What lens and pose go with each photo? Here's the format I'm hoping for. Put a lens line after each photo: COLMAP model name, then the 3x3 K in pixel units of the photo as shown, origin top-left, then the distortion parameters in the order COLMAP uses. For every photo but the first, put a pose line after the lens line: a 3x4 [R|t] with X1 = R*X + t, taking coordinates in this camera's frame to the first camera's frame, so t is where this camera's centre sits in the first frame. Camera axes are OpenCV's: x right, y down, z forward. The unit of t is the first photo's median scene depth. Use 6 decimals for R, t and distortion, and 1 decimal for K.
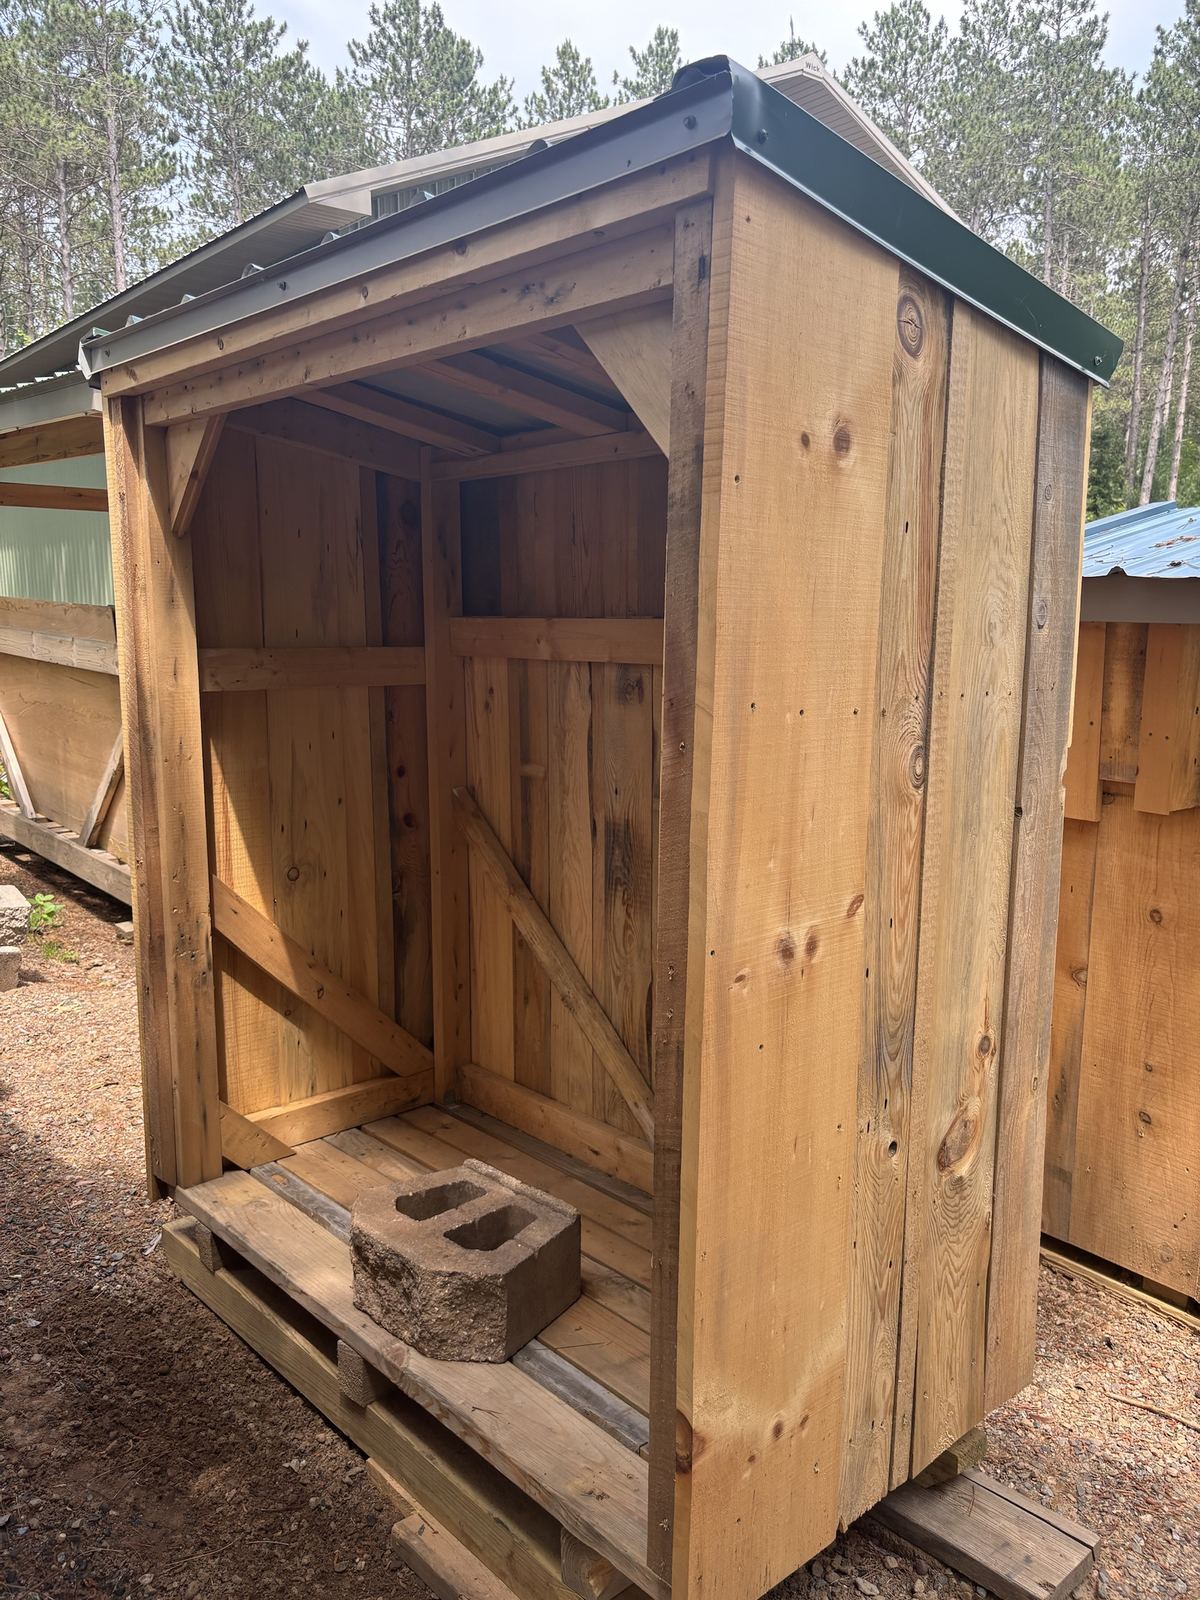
lens RADIAL K [[1196.2, 0, 600.0], [0, 1196.2, 800.0], [0, 0, 1]] dist [0.066220, -0.000176]
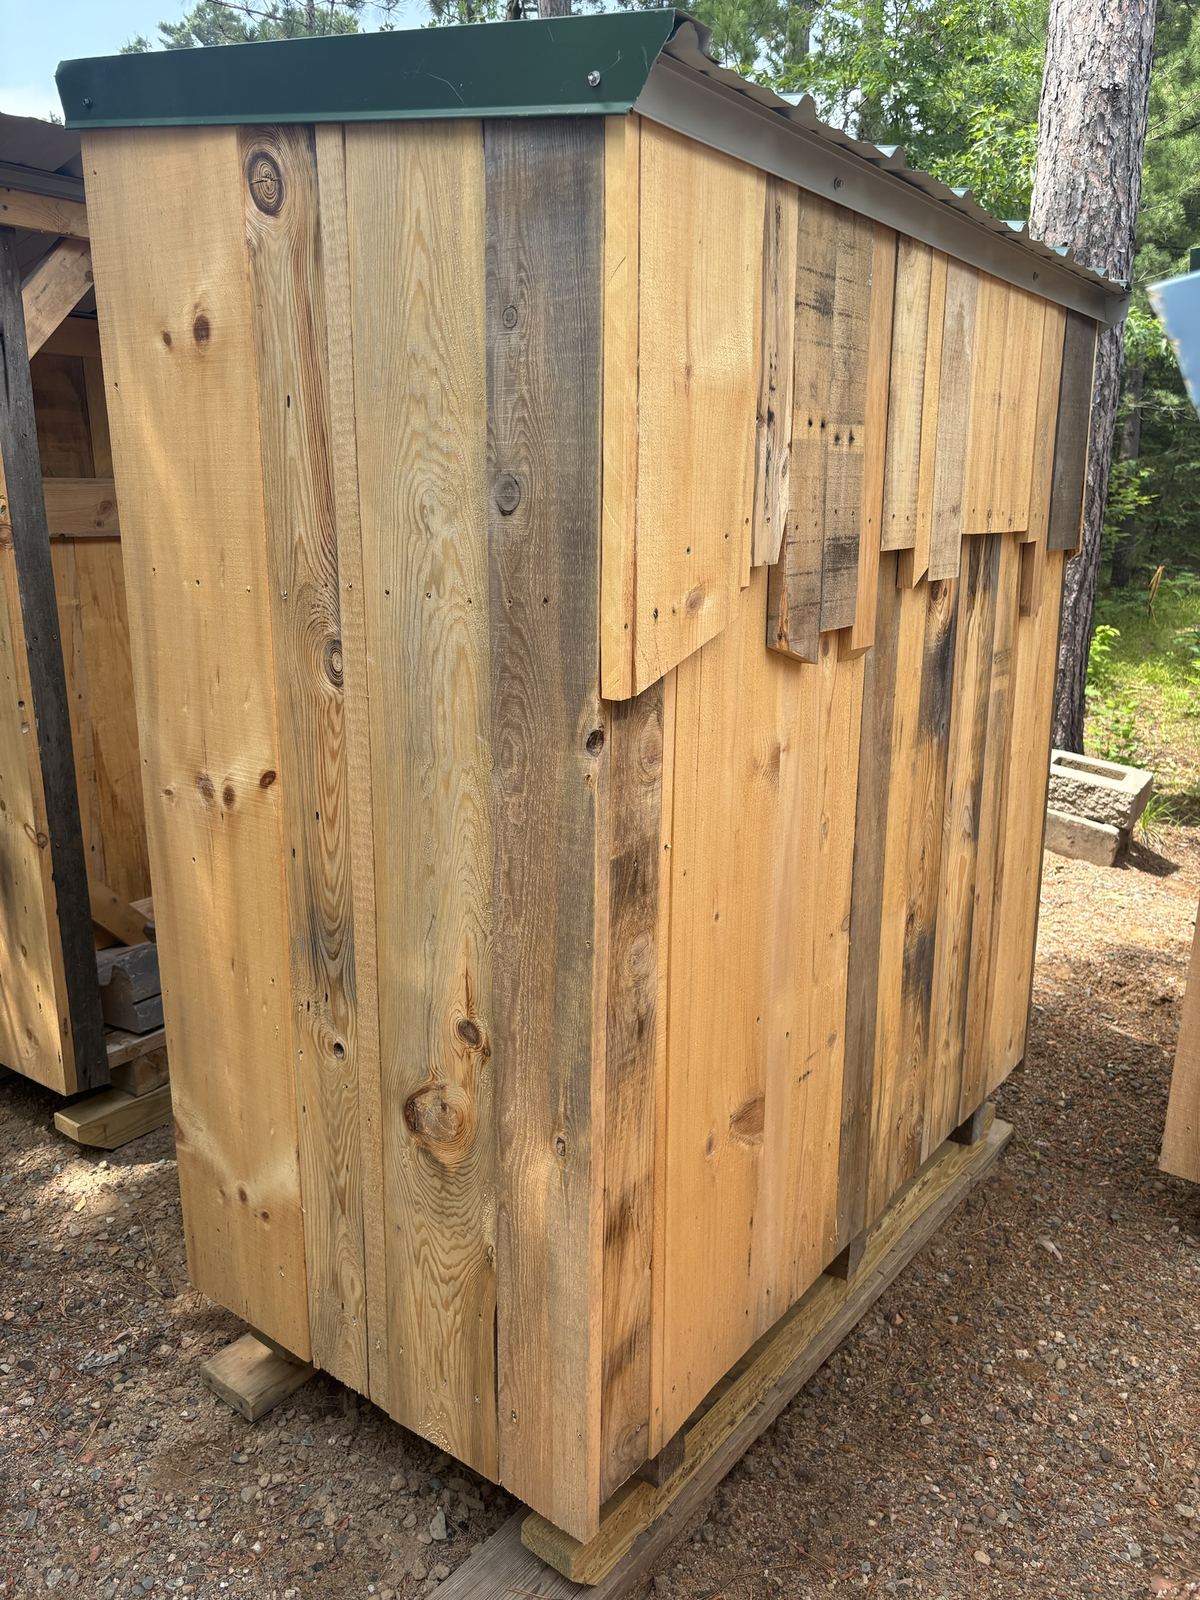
lens RADIAL K [[1192.4, 0, 598.7], [0, 1192.4, 780.0], [0, 0, 1]] dist [0.083348, 0.000145]
pose [[0.176840, 0.213870, -0.960722, 1.192924], [-0.145555, 0.971056, 0.189378, -0.142200], [0.973417, 0.106348, 0.202852, 1.003636]]
